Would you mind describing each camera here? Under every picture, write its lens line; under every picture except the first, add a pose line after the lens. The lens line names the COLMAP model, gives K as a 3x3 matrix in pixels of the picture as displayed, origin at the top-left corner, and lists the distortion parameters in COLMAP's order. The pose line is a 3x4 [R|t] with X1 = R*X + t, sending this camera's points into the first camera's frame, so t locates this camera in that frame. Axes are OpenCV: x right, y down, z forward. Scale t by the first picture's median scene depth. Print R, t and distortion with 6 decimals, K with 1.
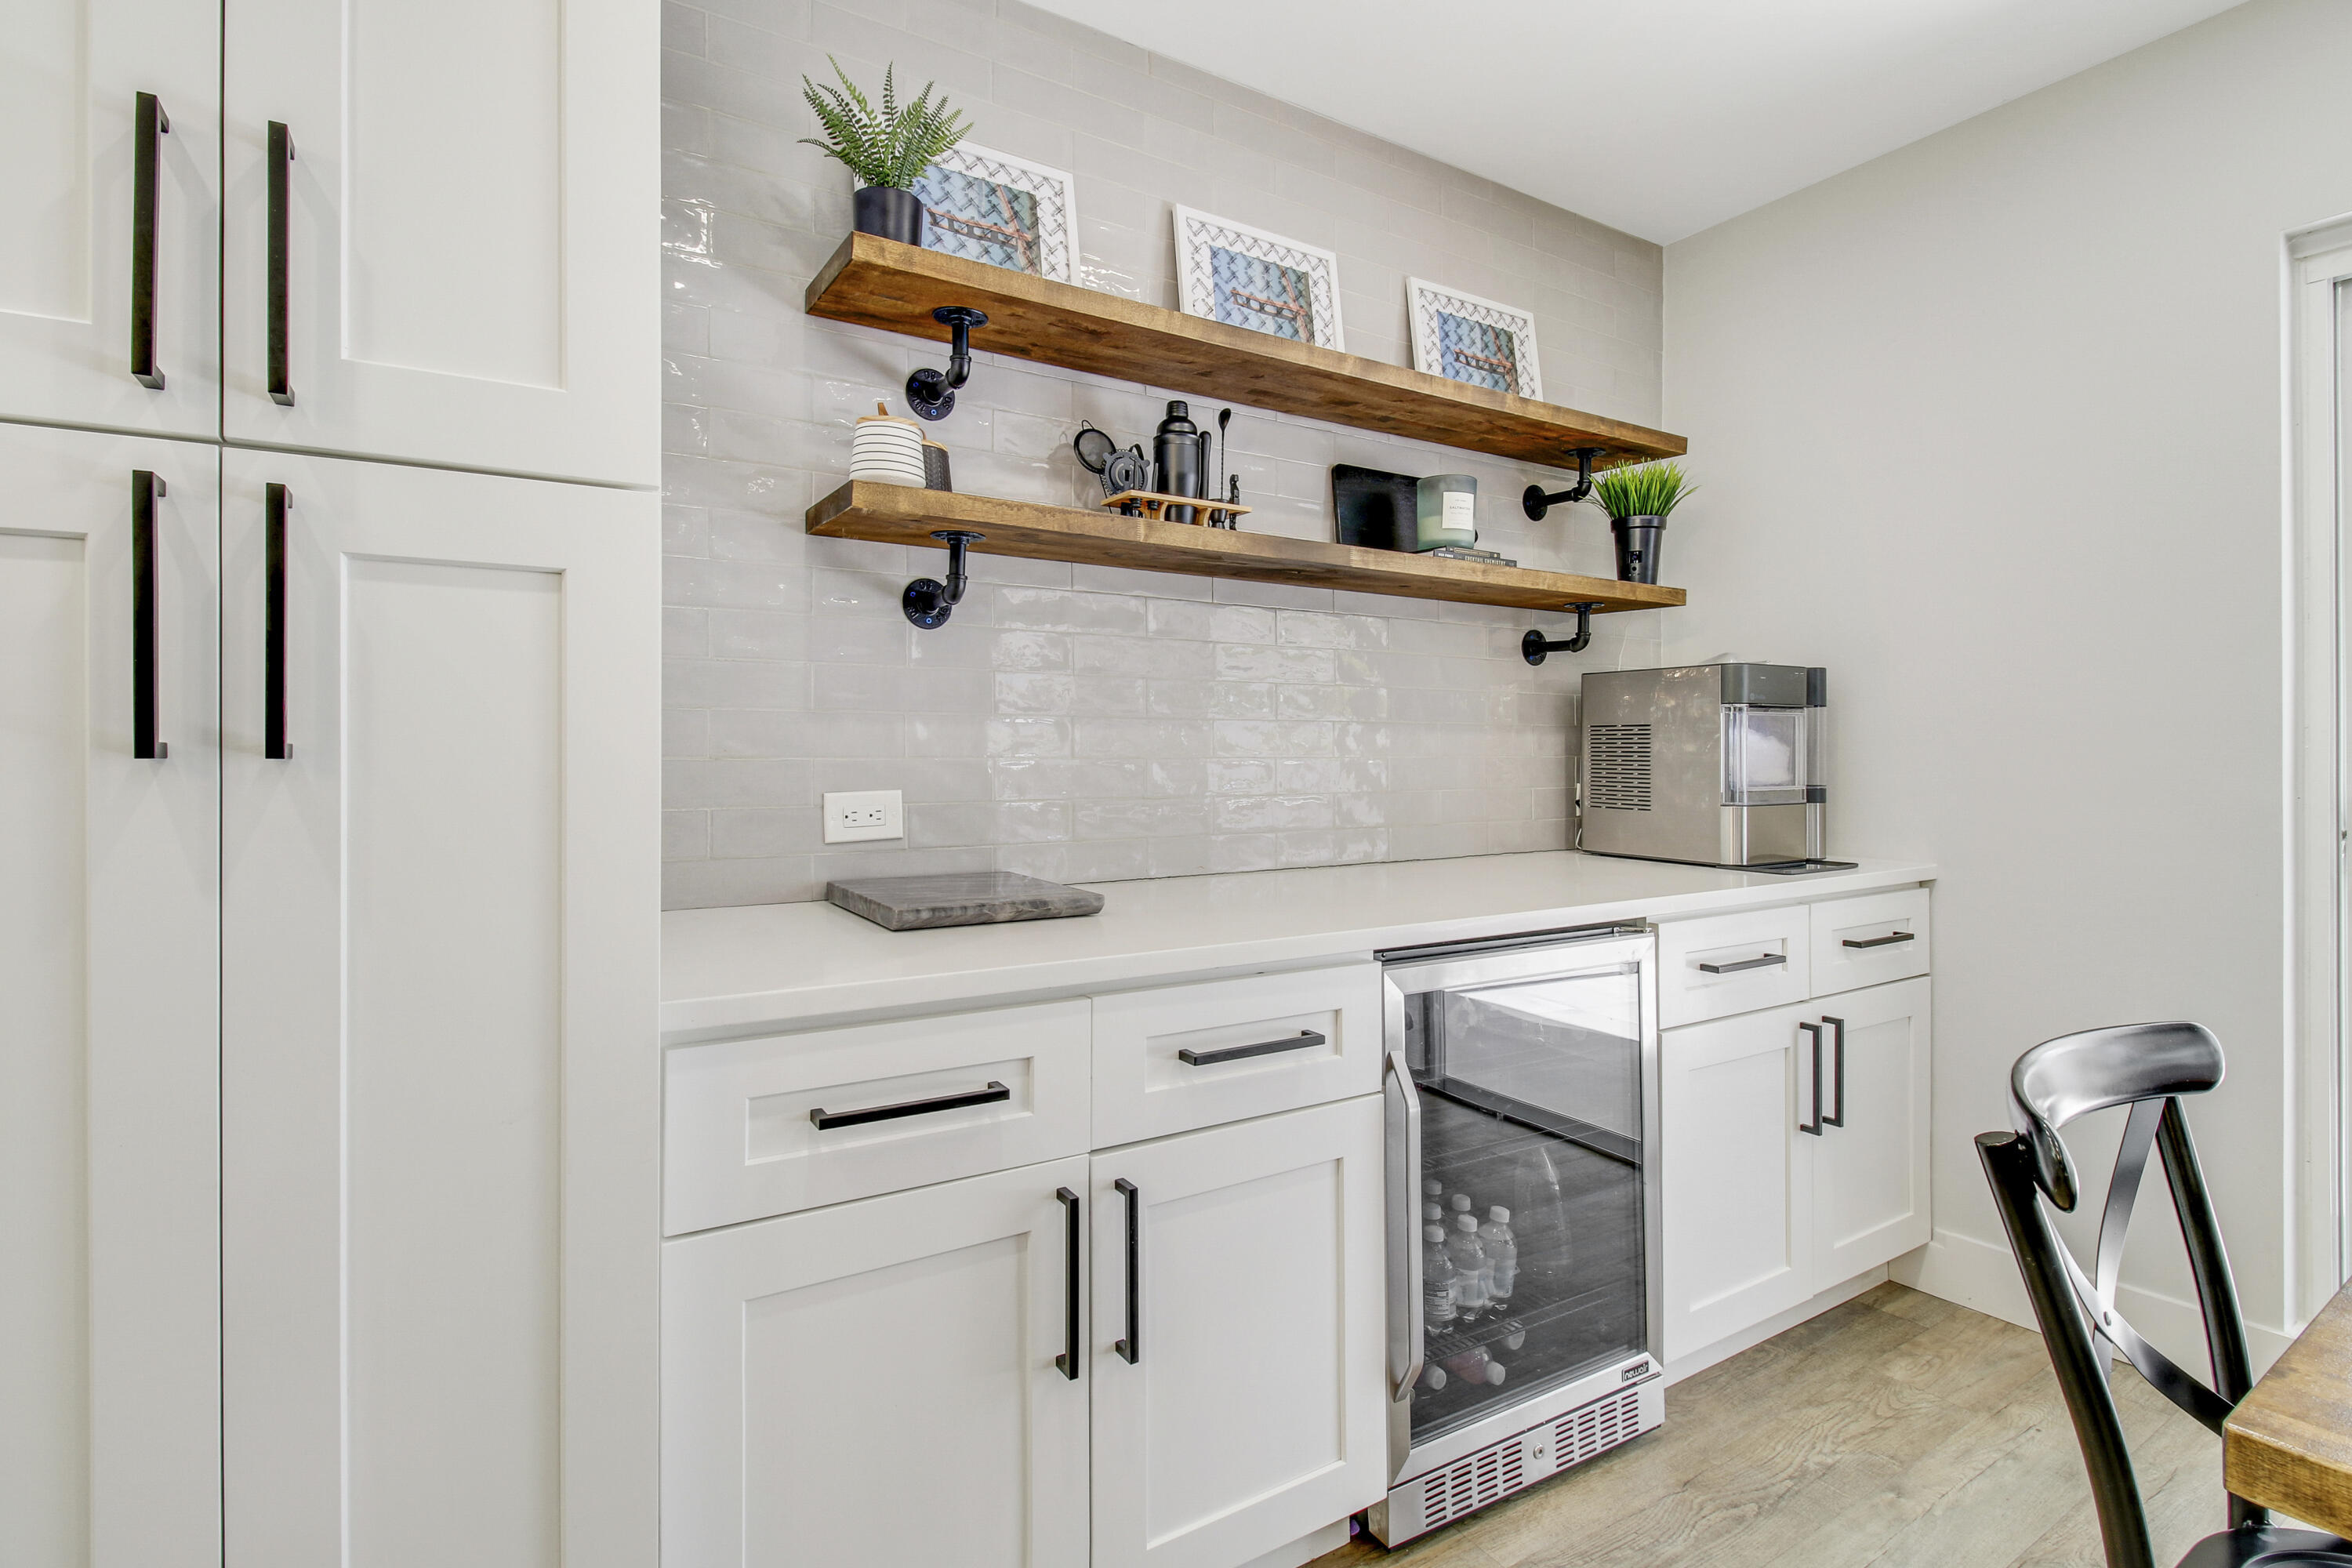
lens RADIAL K [[1106.3, 0, 1182.9], [0, 1106.3, 750.0], [0, 0, 1]] dist [-0.001458, -0.011216]
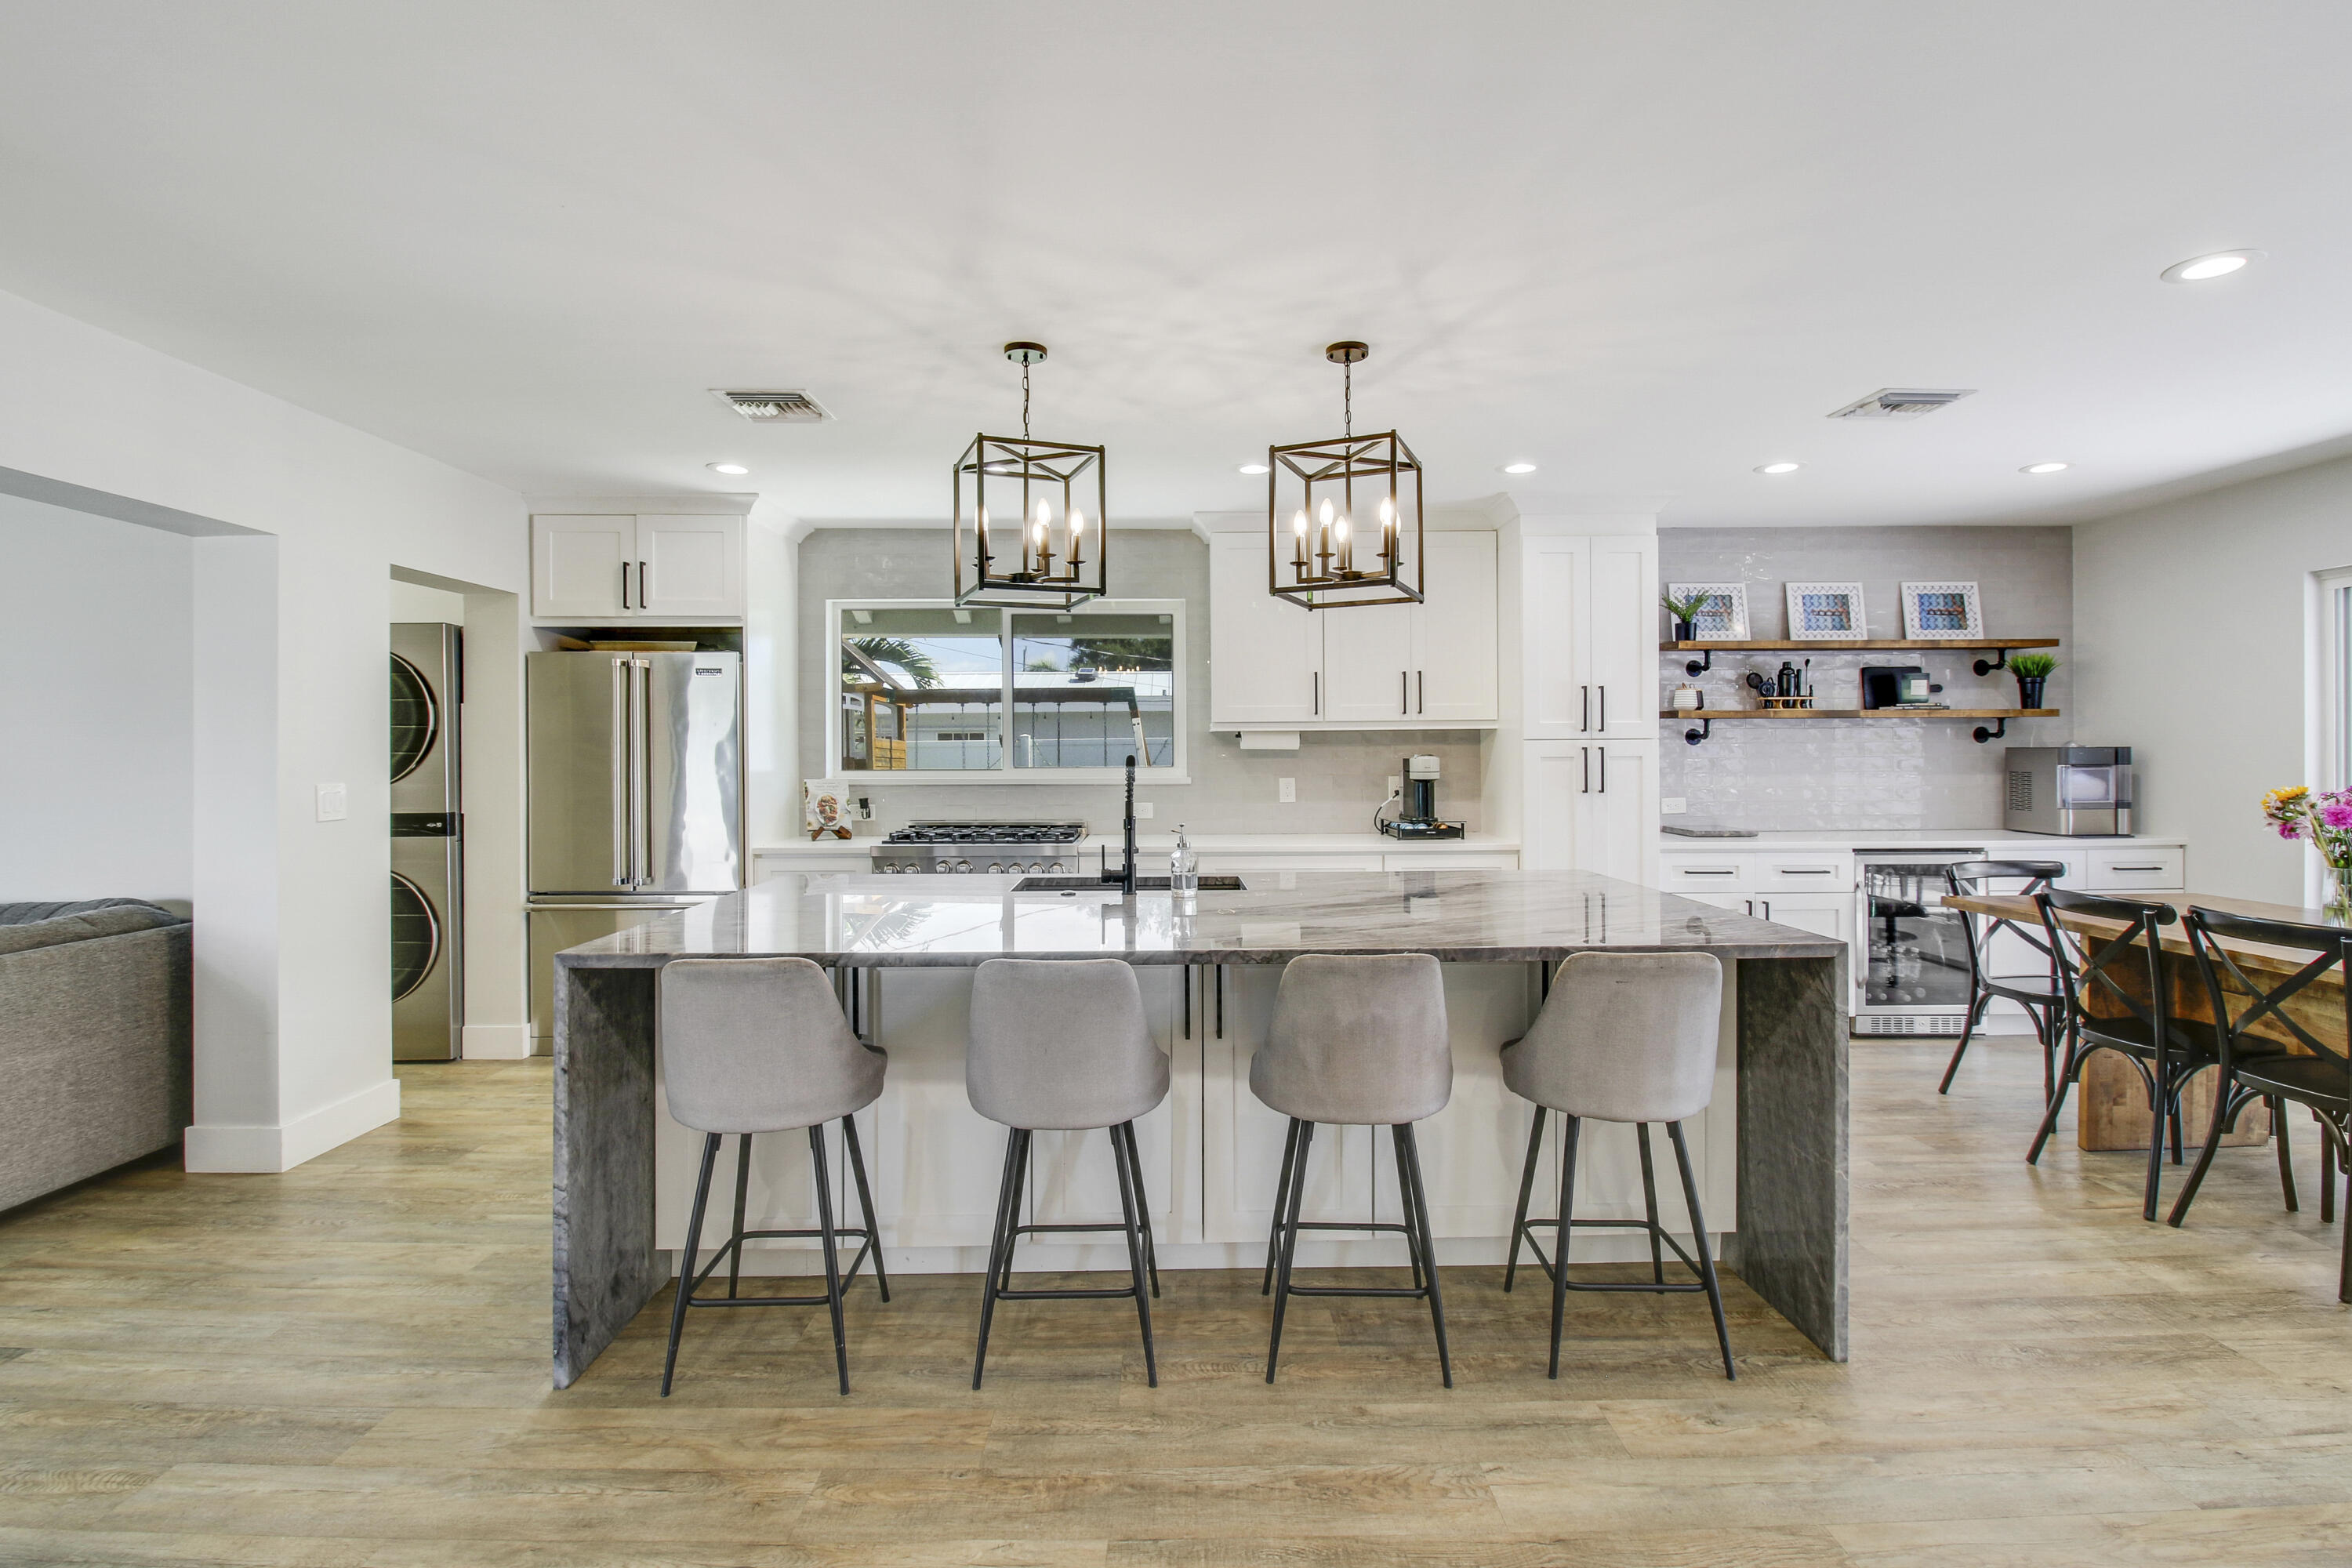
lens RADIAL K [[1106.3, 0, 1182.9], [0, 1106.3, 757.5], [0, 0, 1]] dist [-0.001458, -0.011216]
pose [[0.853185, -0.003358, -0.521597, 0.178438], [0.008315, 0.999940, 0.007165, -0.122776], [0.521542, -0.010450, 0.853162, -2.648569]]
